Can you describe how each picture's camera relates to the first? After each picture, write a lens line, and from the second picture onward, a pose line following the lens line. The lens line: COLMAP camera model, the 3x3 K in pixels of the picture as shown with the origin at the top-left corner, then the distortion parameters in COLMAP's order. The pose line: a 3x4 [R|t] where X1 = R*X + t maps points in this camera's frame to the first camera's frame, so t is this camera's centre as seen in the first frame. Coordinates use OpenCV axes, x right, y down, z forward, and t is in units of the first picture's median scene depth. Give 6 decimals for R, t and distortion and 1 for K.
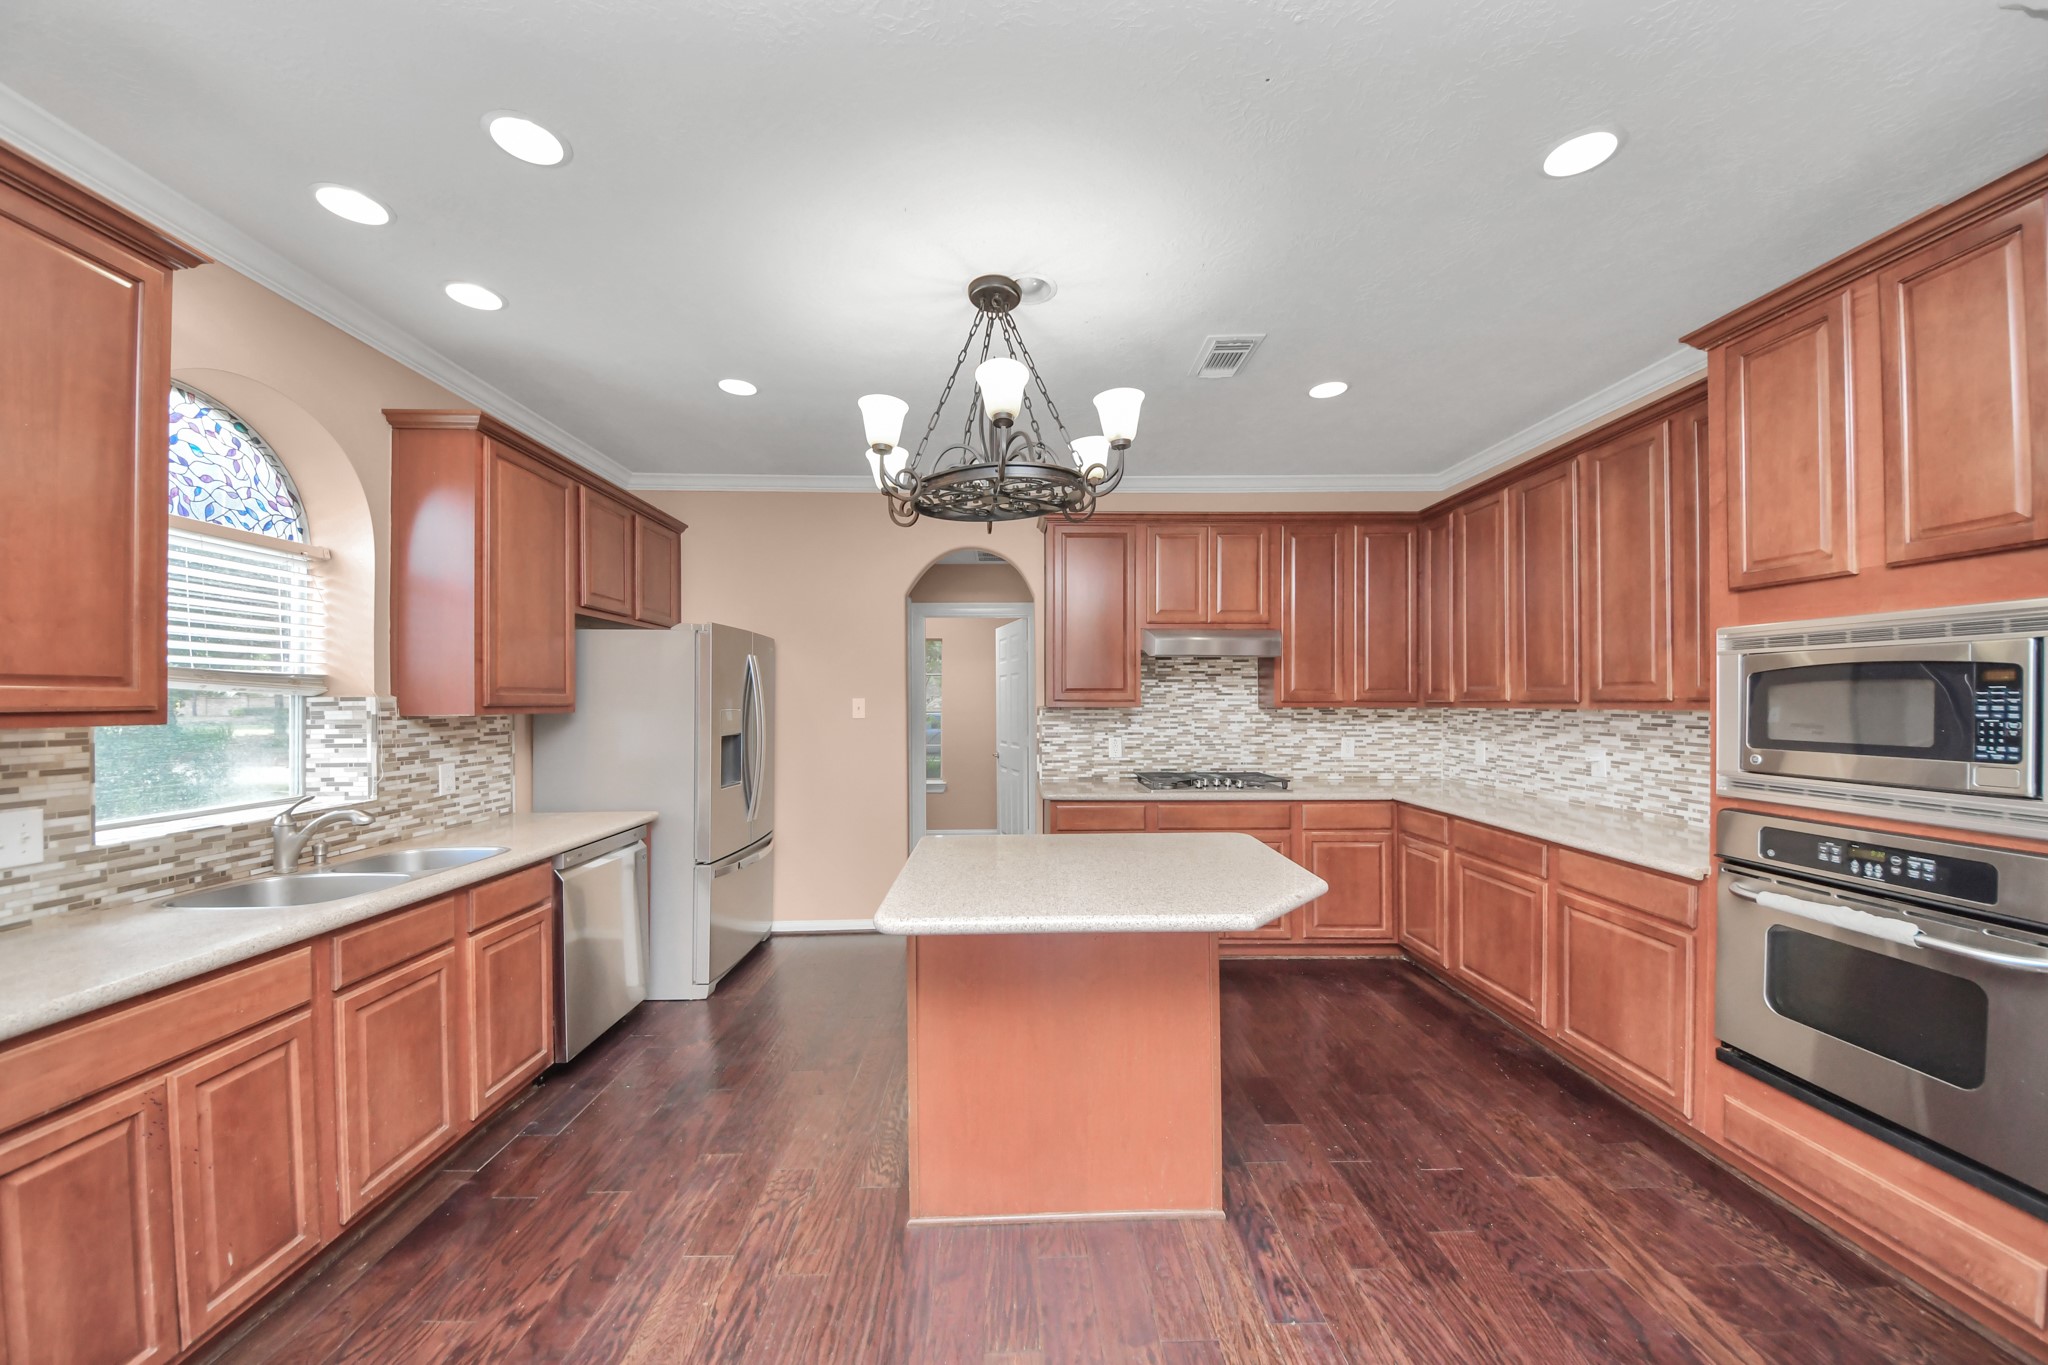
lens RADIAL K [[731.9, 0, 1020.9], [0, 731.9, 694.7], [0, 0, 1]] dist [0.040853, -0.023826]
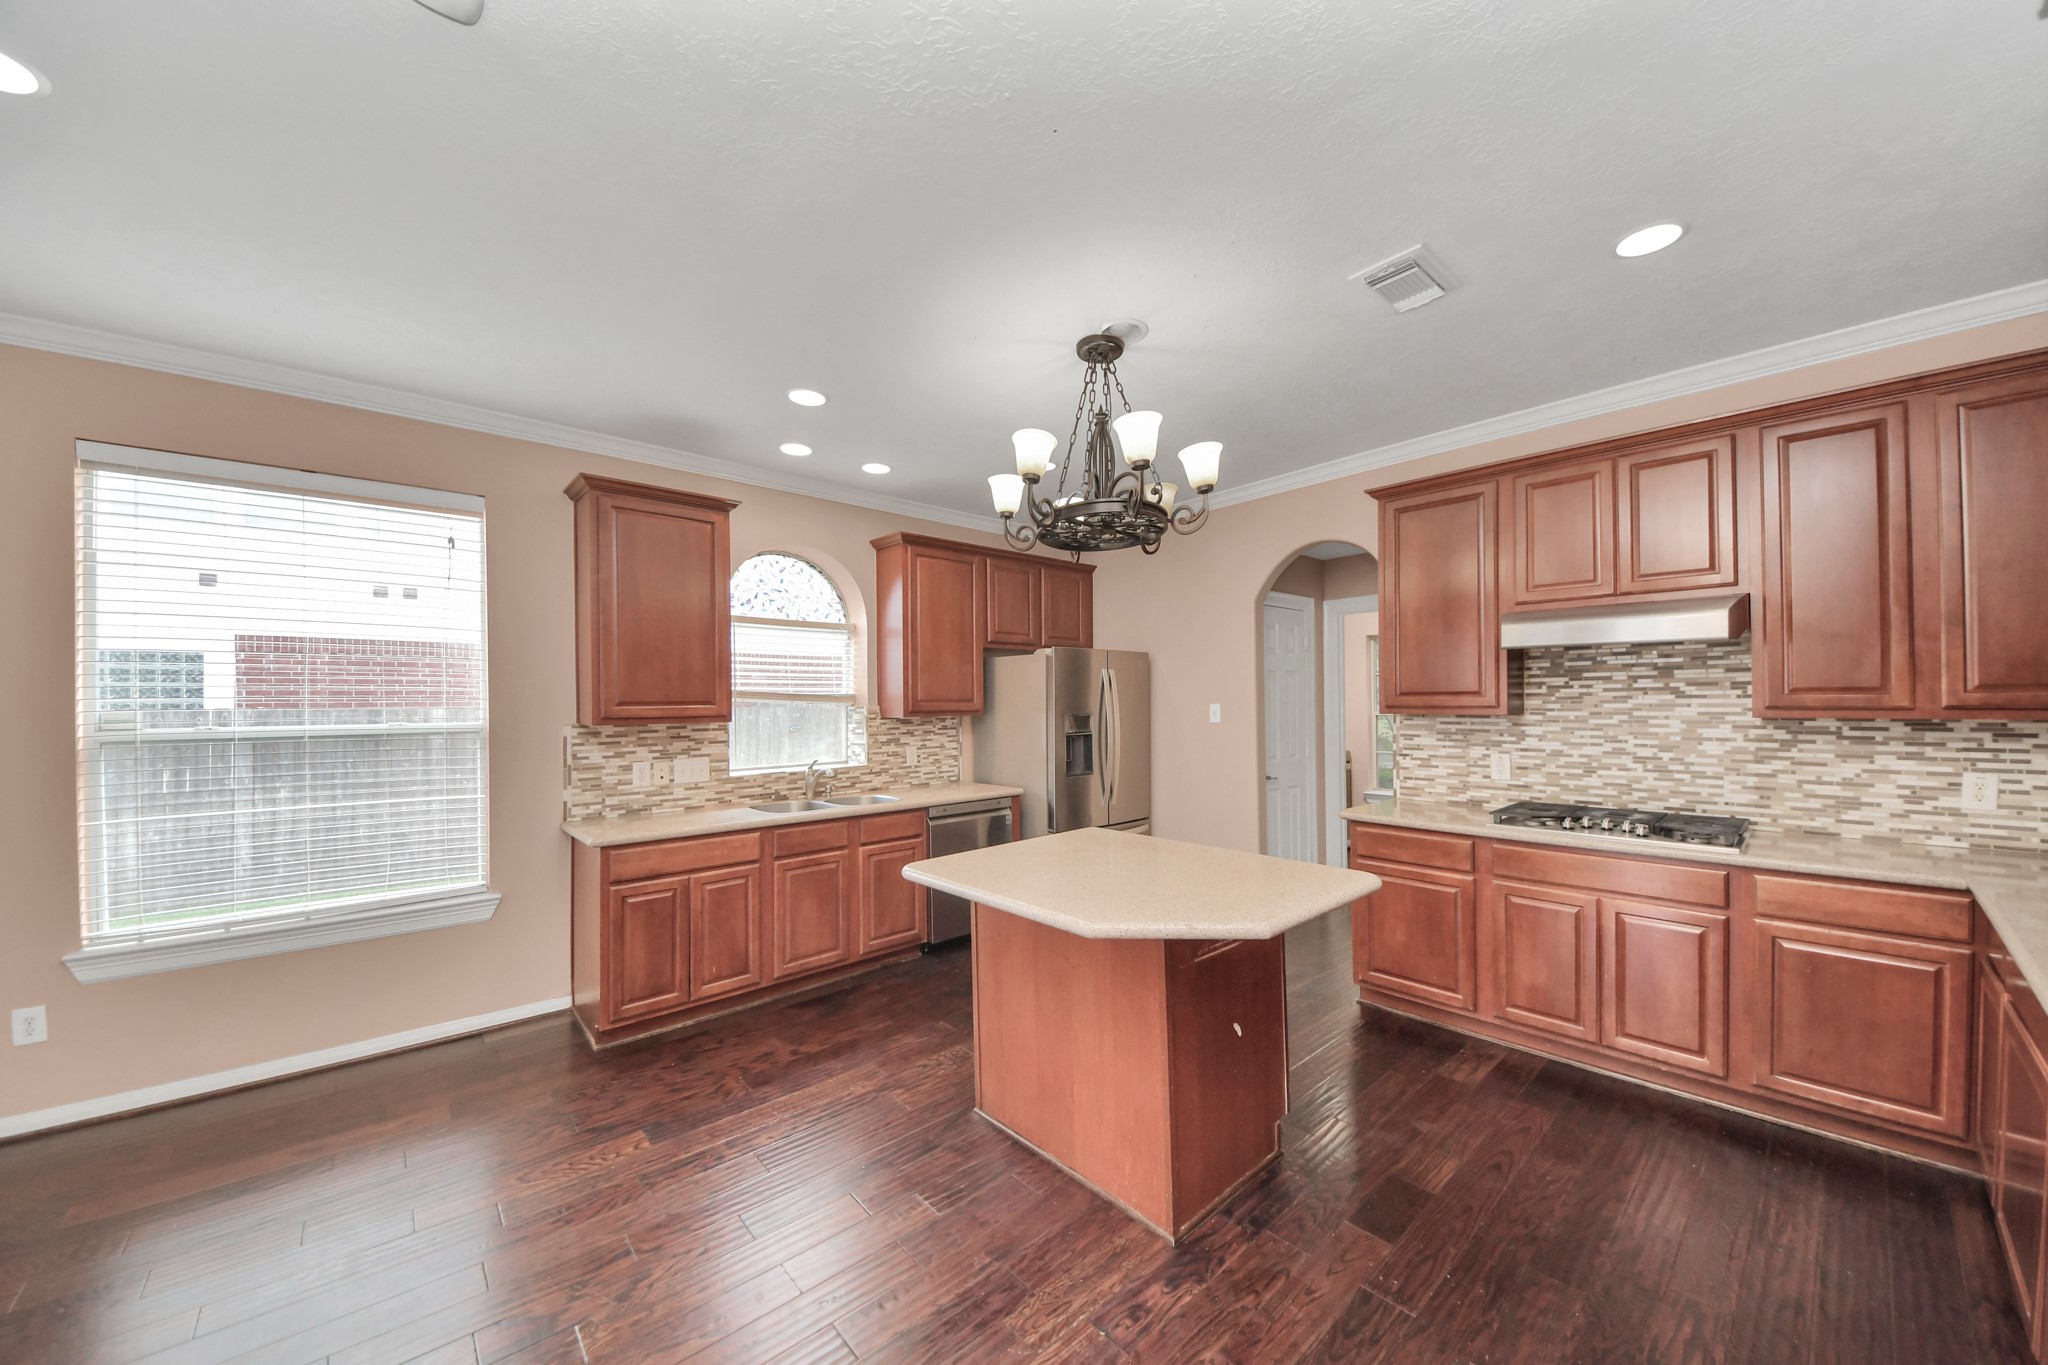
lens RADIAL K [[731.9, 0, 1020.9], [0, 731.9, 694.7], [0, 0, 1]] dist [0.040853, -0.023826]
pose [[0.640077, -0.010503, -0.768239, 0.623960], [0.013228, 0.999909, -0.002648, -0.013570], [0.768197, -0.008467, 0.640158, 0.157446]]
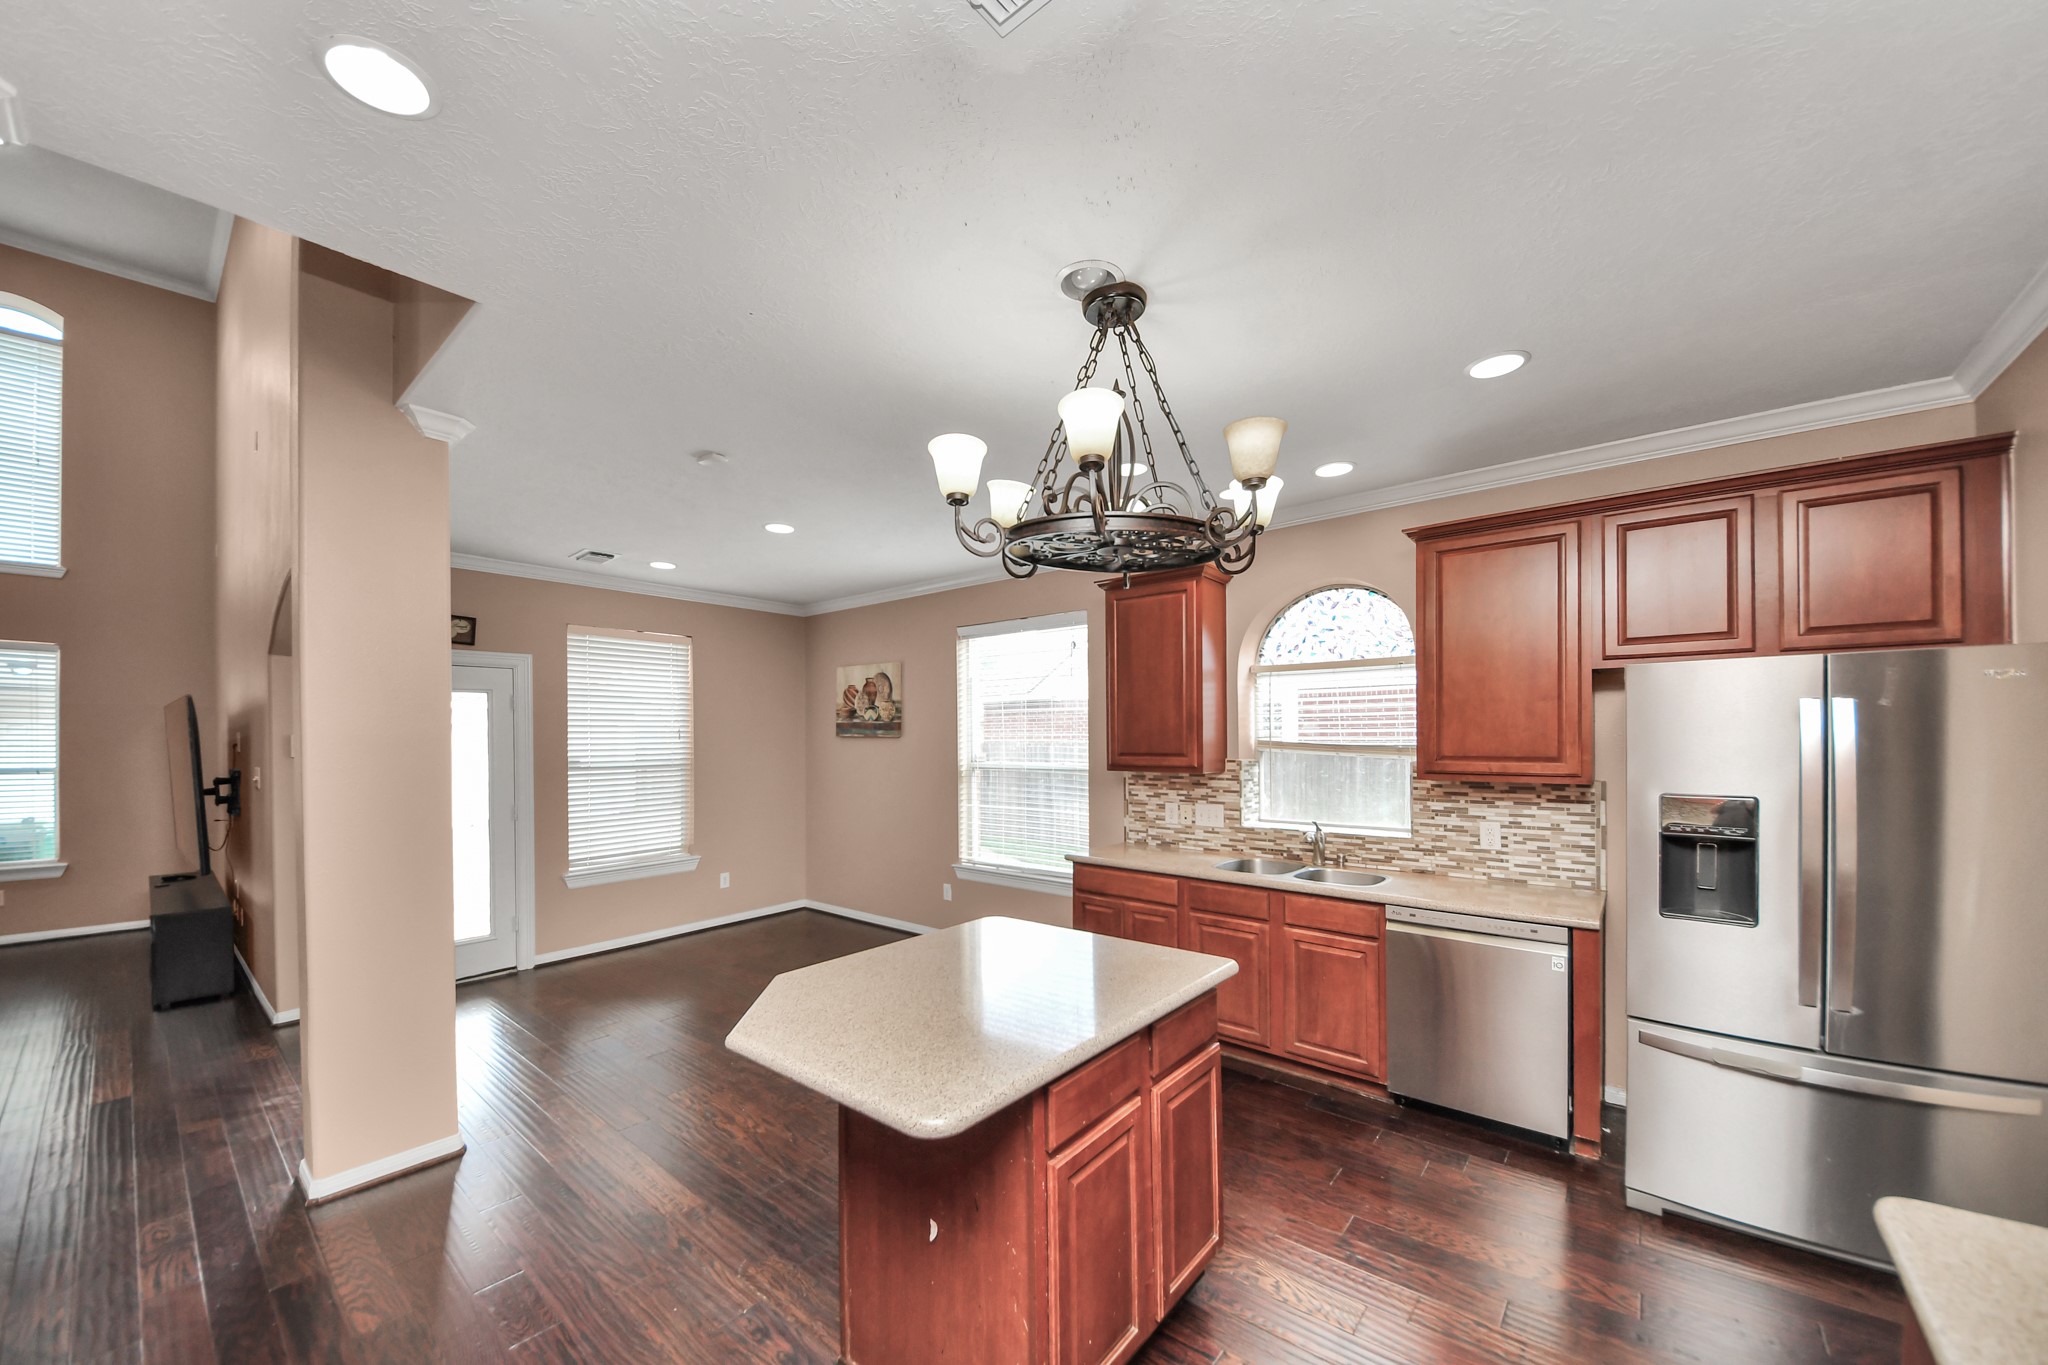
lens RADIAL K [[739.6, 0, 1018.2], [0, 739.6, 733.5], [0, 0, 1]] dist [0.067415, -0.024840]
pose [[-0.656900, 0.006968, -0.753946, 0.570995], [0.016814, 0.999844, -0.005409, -0.048202], [0.753791, -0.016230, -0.656914, 1.229384]]
